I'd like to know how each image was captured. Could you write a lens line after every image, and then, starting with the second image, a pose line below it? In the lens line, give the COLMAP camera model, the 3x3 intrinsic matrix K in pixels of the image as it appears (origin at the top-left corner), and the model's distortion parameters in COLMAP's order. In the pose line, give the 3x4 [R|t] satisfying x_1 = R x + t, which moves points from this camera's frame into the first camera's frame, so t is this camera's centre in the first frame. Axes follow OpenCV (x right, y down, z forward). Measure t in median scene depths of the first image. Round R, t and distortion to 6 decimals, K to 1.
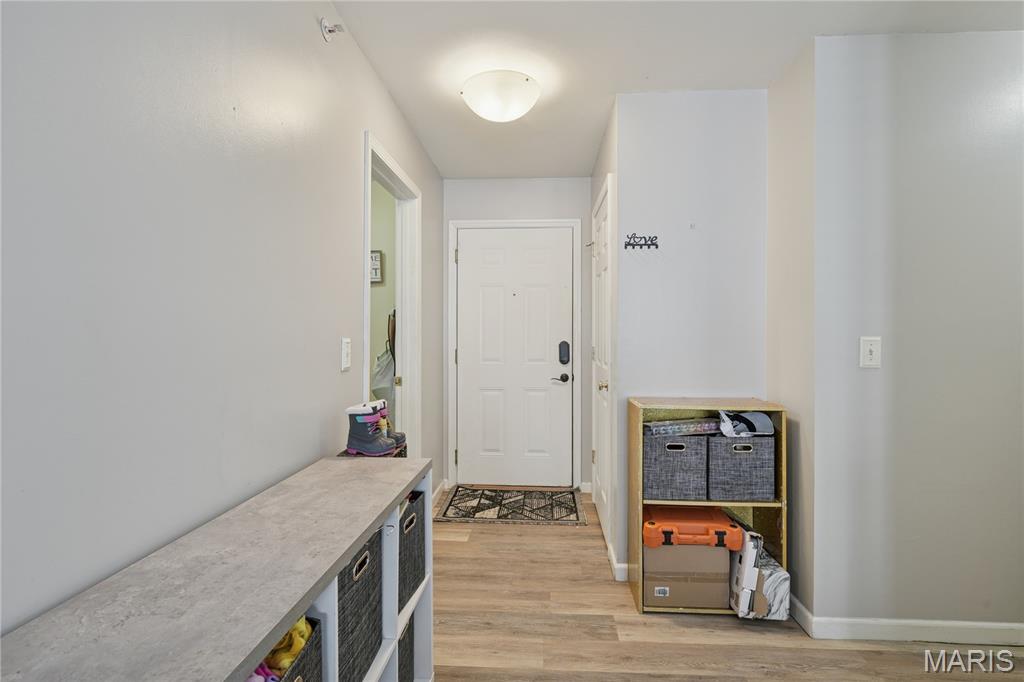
lens RADIAL K [[475.4, 0, 514.7], [0, 475.4, 338.8], [0, 0, 1]] dist [-0.000286, -0.000102]
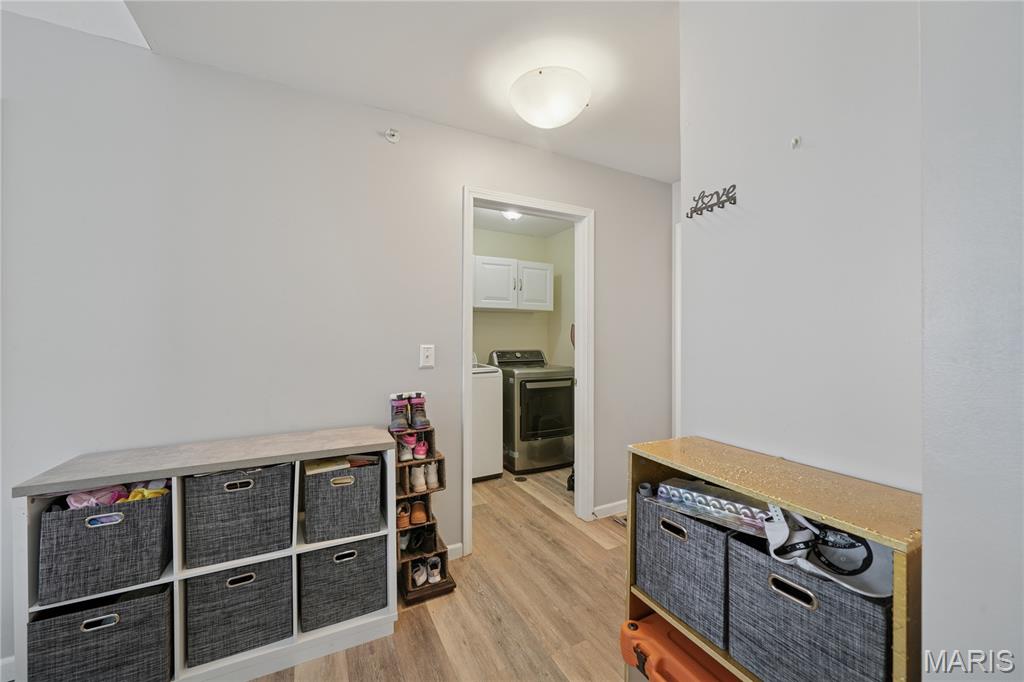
lens RADIAL K [[376.4, 0, 511.5], [0, 376.4, 340.5], [0, 0, 1]] dist [-0.007922, 0.000265]
pose [[0.524507, 0.000544, -0.851406, 0.638095], [-0.007844, 0.999960, -0.004193, -0.010056], [0.851370, 0.008878, 0.524490, 0.568140]]
